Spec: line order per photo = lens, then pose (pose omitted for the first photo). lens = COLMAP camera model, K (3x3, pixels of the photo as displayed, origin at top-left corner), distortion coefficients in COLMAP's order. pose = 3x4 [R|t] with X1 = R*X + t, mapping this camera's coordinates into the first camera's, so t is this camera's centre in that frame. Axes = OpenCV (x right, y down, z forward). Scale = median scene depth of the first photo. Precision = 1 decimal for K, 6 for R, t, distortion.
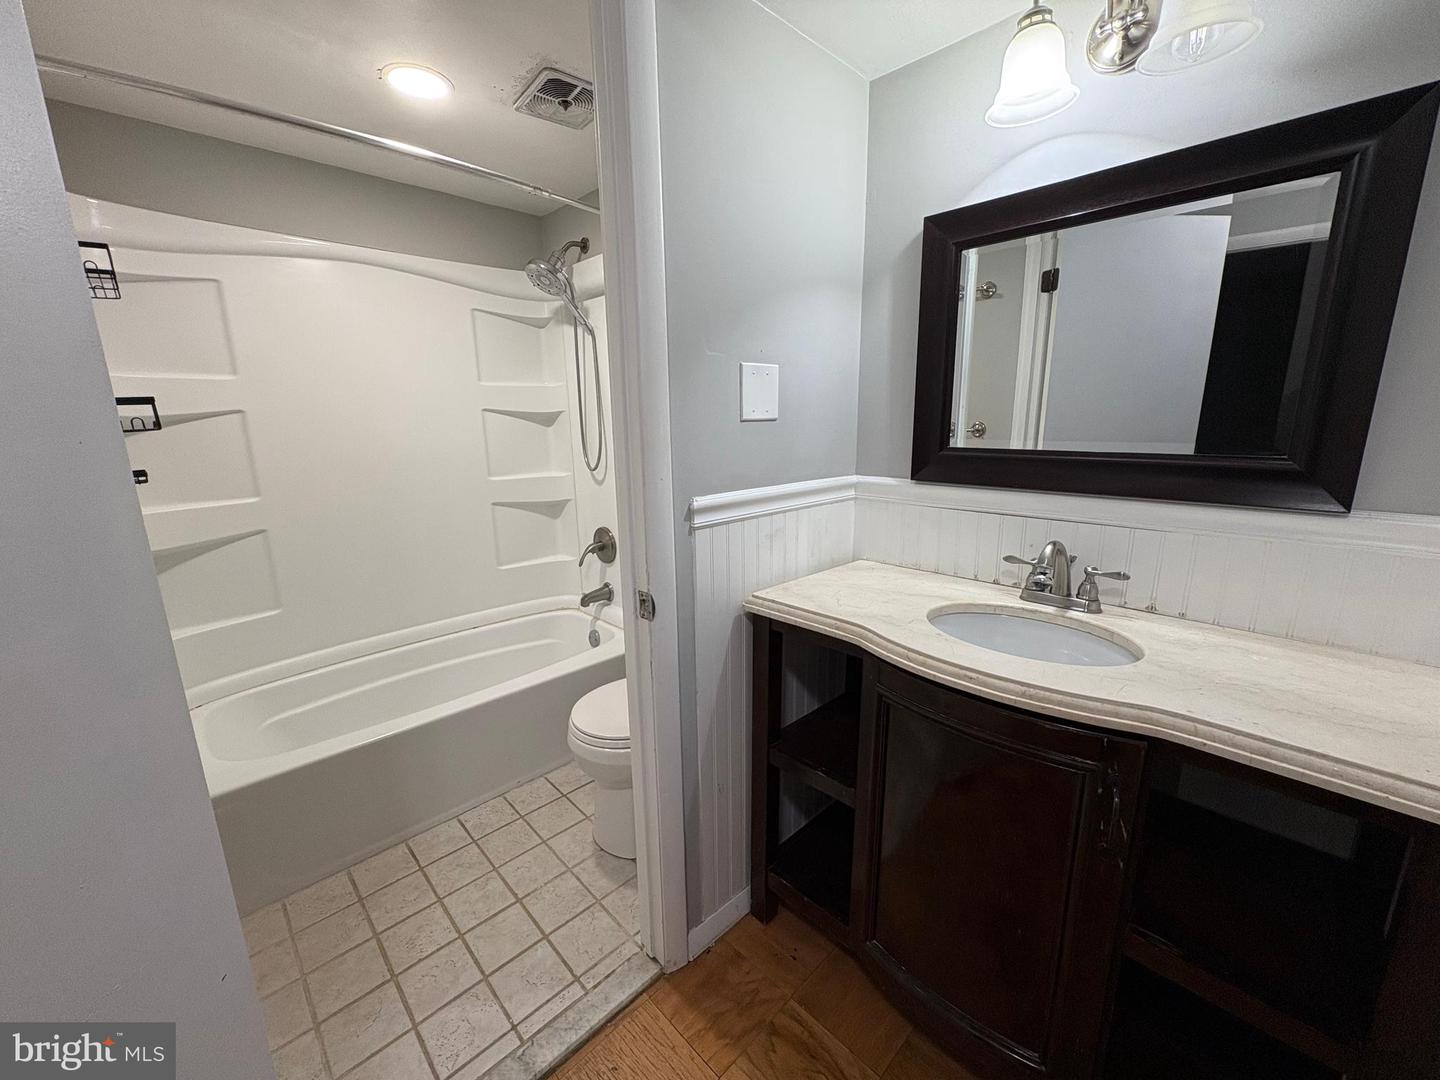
lens RADIAL K [[571.4, 0, 719.6], [0, 571.4, 538.7], [0, 0, 1]] dist [-0.001279, 0.000939]
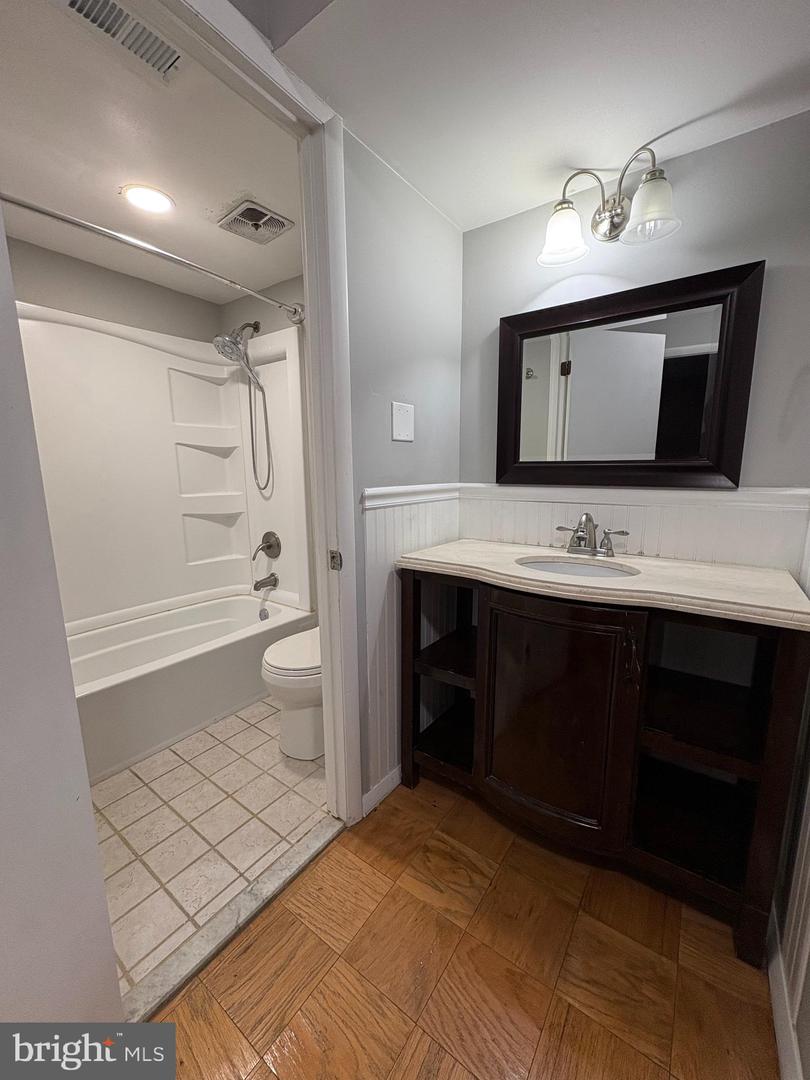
lens RADIAL K [[428.6, 0, 405.0], [0, 428.6, 540.0], [0, 0, 1]] dist [-0.001279, 0.000939]
pose [[0.984791, -0.021015, 0.172466, -0.124575], [0.029053, 0.998599, -0.044218, 0.104620], [-0.171295, 0.048556, 0.984022, -0.105296]]
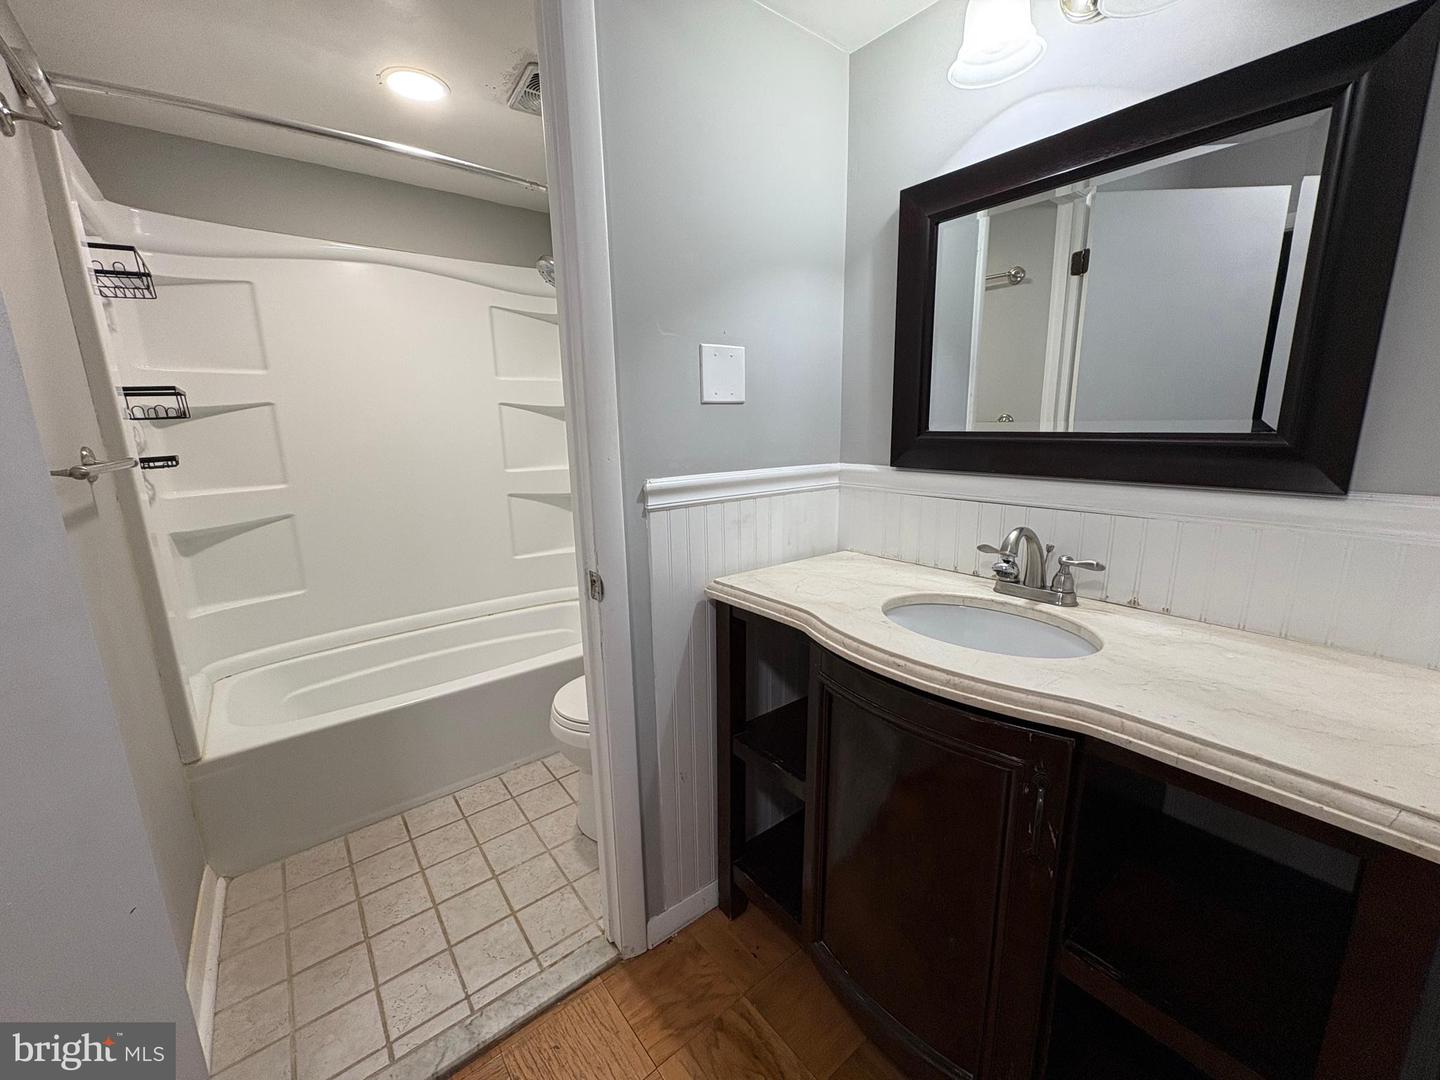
lens RADIAL K [[571.4, 0, 719.6], [0, 571.4, 538.7], [0, 0, 1]] dist [-0.001279, 0.000939]
pose [[0.994968, 0.017091, -0.098724, 0.162234], [-0.017690, 0.999830, -0.005193, 0.031135], [0.098618, 0.006913, 0.995101, 0.021216]]
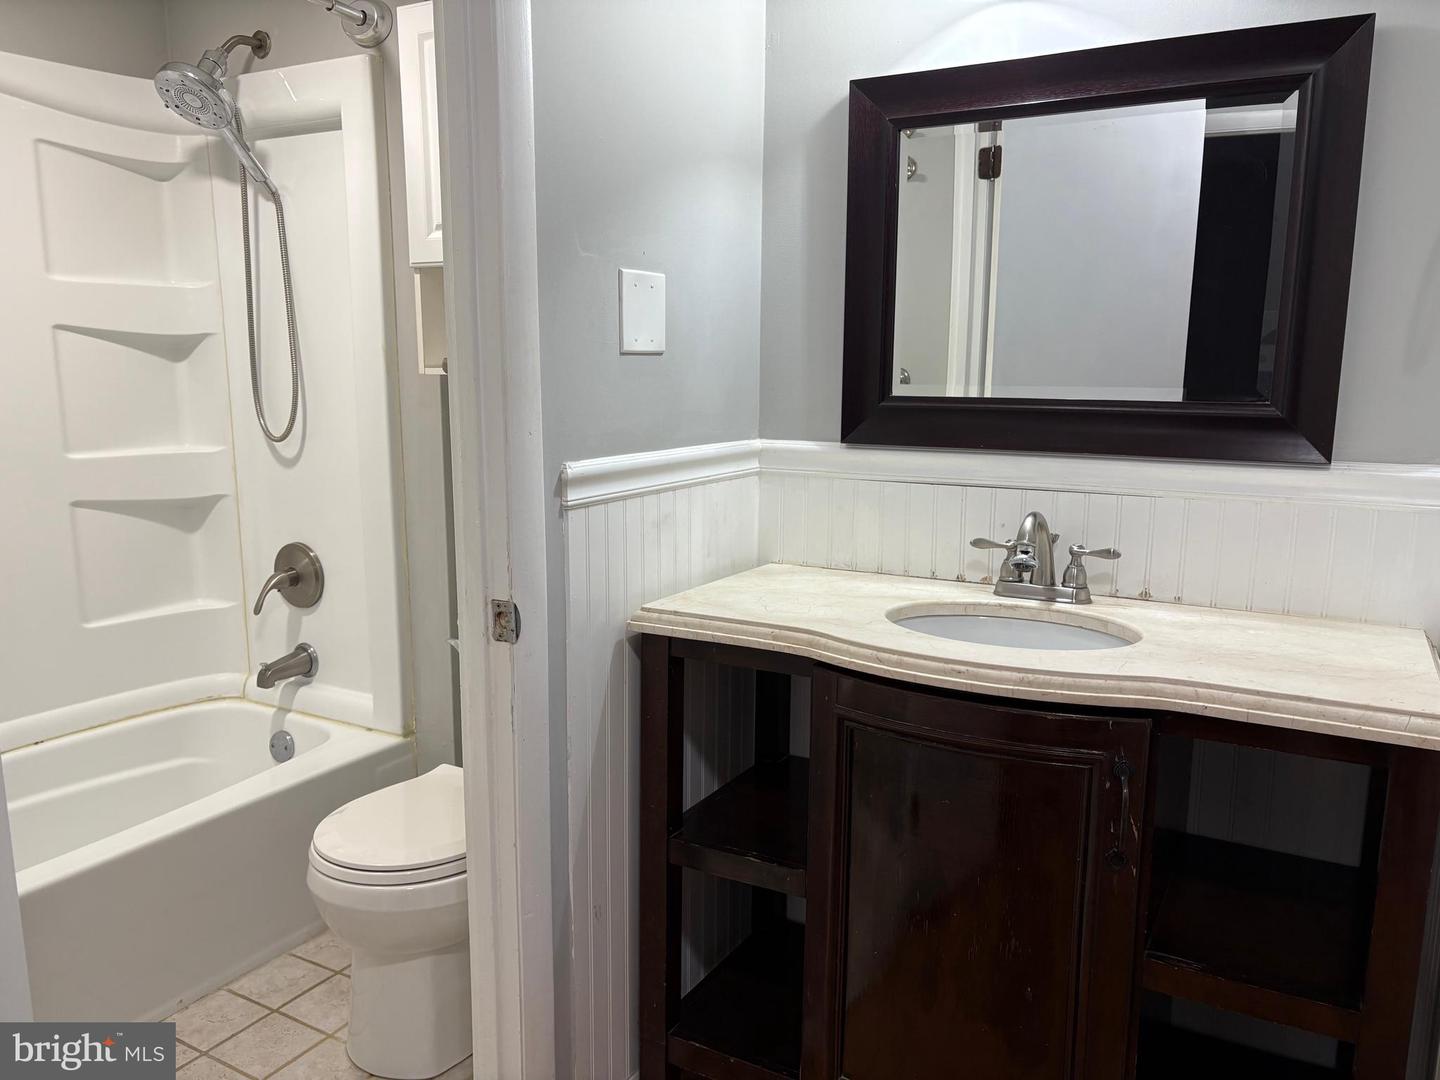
lens RADIAL K [[1088.6, 0, 714.5], [0, 1088.6, 546.1], [0, 0, 1]] dist [0.062570, -0.068432]
pose [[0.959308, -0.028816, 0.280886, -0.220483], [0.040832, 0.998480, -0.037022, 0.075930], [-0.279393, 0.046985, 0.959027, -0.269138]]
